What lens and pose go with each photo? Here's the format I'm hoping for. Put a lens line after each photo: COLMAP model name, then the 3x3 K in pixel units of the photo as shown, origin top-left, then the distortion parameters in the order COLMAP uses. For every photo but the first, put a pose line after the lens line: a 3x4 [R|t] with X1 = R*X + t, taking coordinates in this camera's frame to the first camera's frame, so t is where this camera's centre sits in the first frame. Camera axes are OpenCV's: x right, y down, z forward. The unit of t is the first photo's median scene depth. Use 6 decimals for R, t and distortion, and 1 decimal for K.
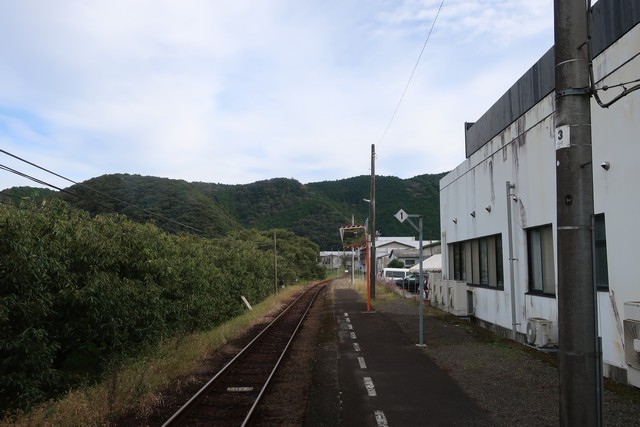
lens RADIAL K [[515.0, 0, 319.8], [0, 515.0, 213.3], [0, 0, 1]] dist [-0.013006, 0.012652]
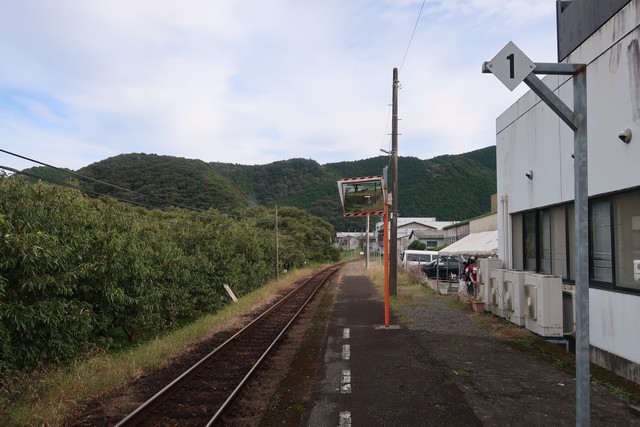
lens RADIAL K [[515.0, 0, 318.8], [0, 515.0, 212.9], [0, 0, 1]] dist [-0.013006, 0.012652]
pose [[0.999294, 0.005291, -0.037207, 0.008264], [-0.003962, 0.999354, 0.035716, 0.009276], [0.037372, -0.035543, 0.998669, 0.089068]]
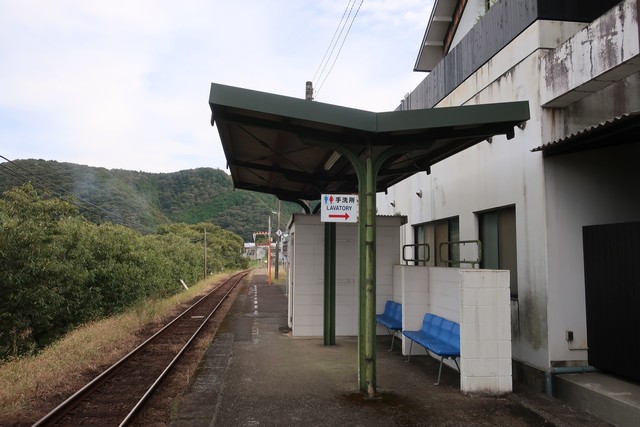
lens RADIAL K [[515.0, 0, 324.4], [0, 515.0, 213.6], [0, 0, 1]] dist [-0.013006, 0.012652]
pose [[0.988234, 0.018472, 0.151828, 0.002927], [-0.021132, 0.999650, 0.015929, -0.013566], [-0.151480, -0.018950, 0.988279, -0.134076]]
